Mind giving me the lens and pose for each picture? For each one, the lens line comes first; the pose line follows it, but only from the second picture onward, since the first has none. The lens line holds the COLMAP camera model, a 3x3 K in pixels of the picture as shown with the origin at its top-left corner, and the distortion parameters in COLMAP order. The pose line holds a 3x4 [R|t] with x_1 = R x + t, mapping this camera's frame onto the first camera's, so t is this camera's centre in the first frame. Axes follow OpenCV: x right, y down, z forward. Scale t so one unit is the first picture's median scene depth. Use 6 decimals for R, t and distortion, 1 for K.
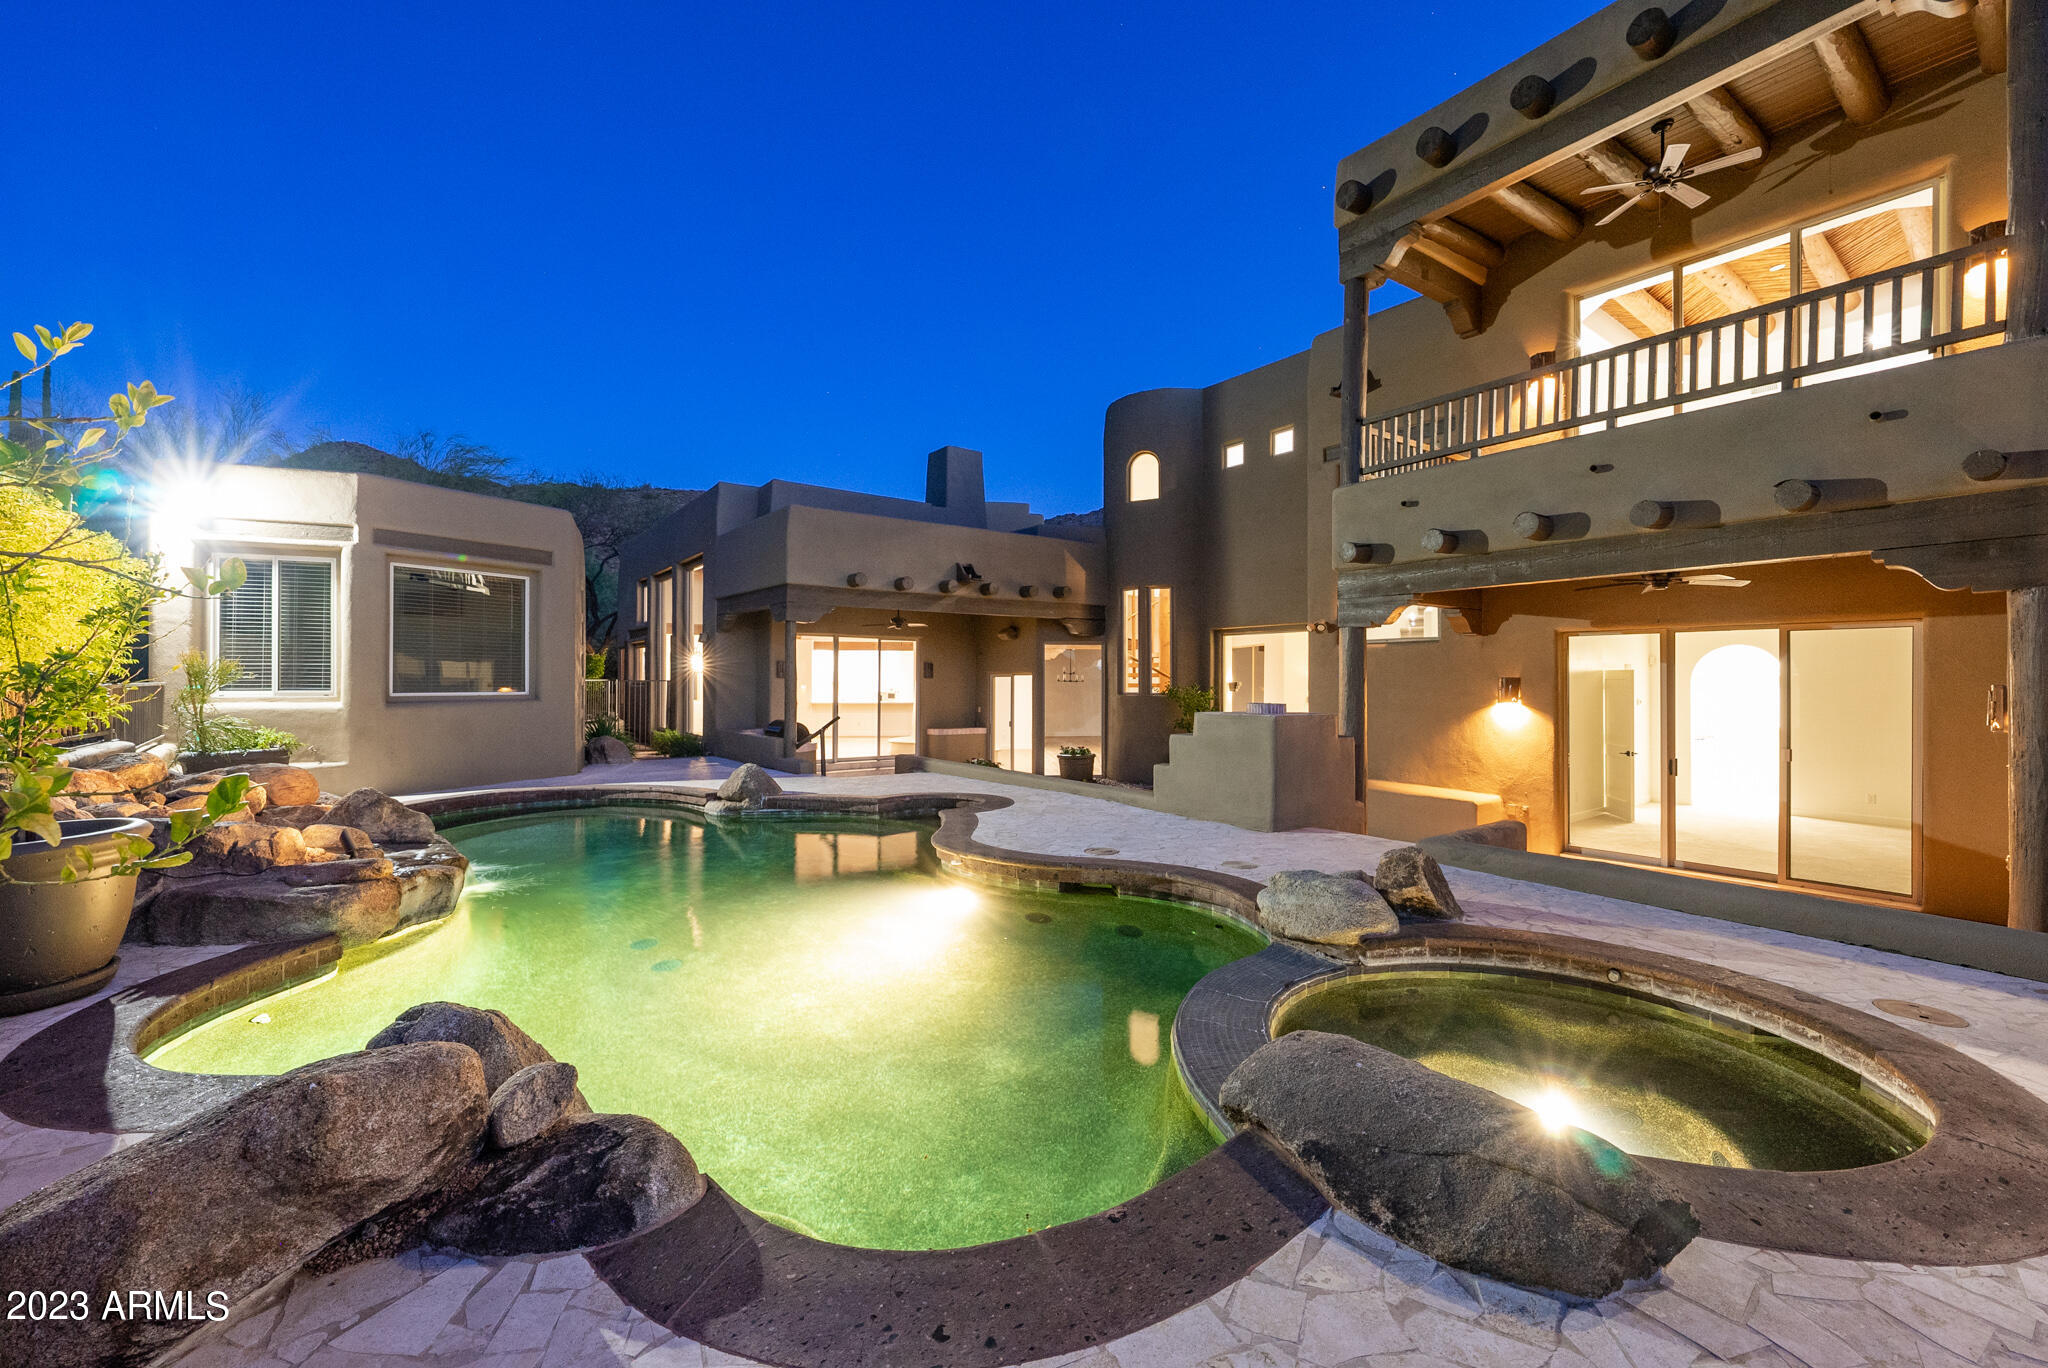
lens RADIAL K [[842.8, 0, 1018.0], [0, 842.8, 682.0], [0, 0, 1]] dist [-0.000443, -0.000070]
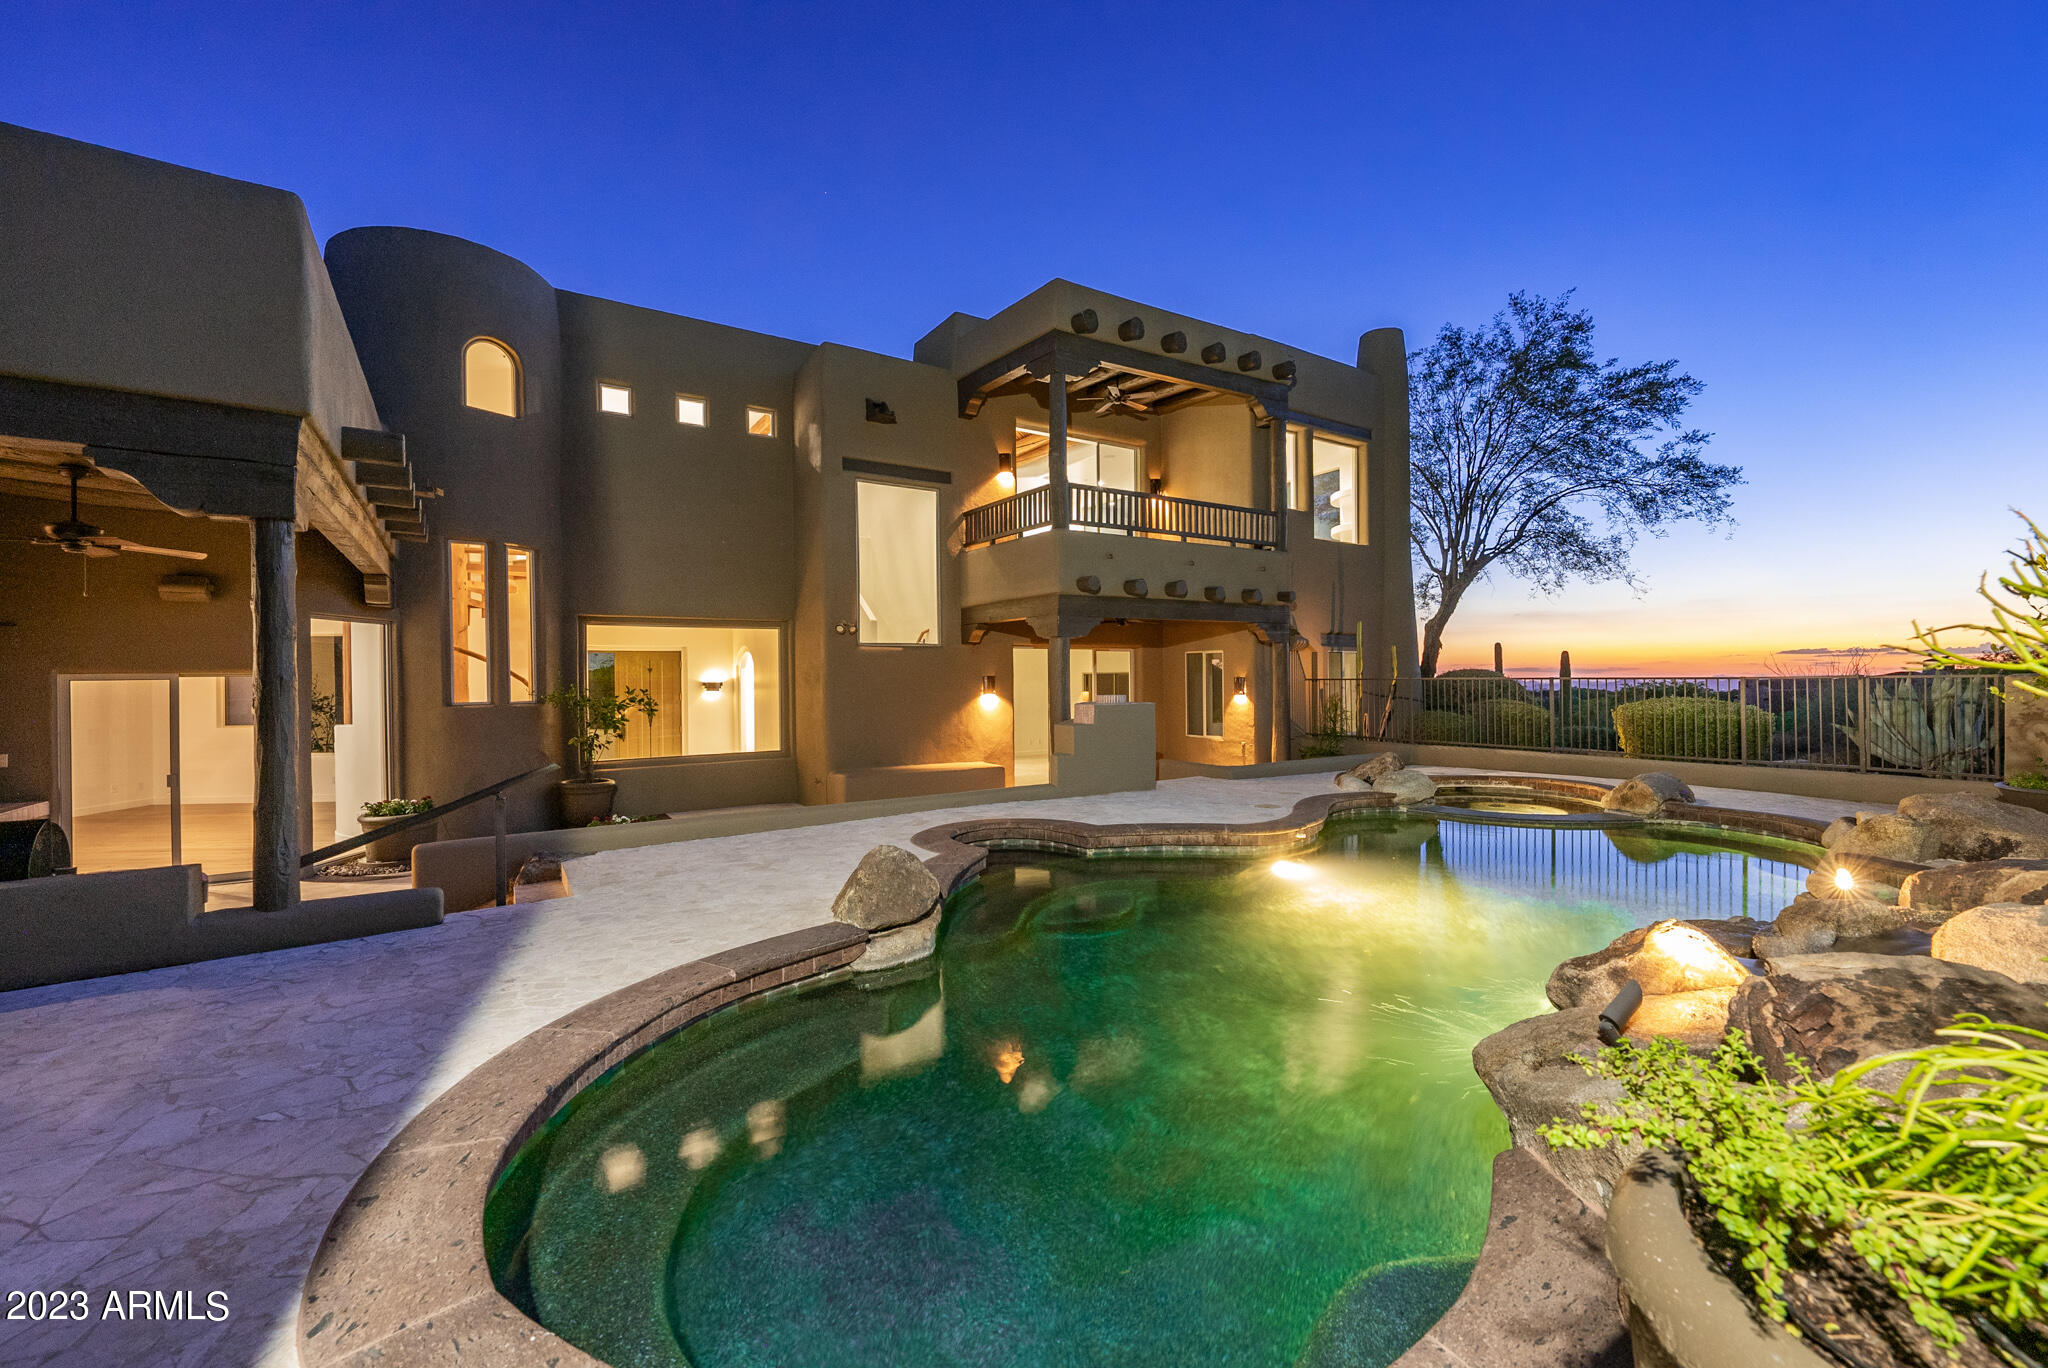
lens RADIAL K [[842.8, 0, 1018.5], [0, 842.8, 679.0], [0, 0, 1]] dist [-0.000443, -0.000070]
pose [[0.030481, -0.006065, 0.999517, -0.542631], [0.009845, 0.999935, 0.005768, -0.005150], [-0.999487, 0.009665, 0.030539, 0.607459]]
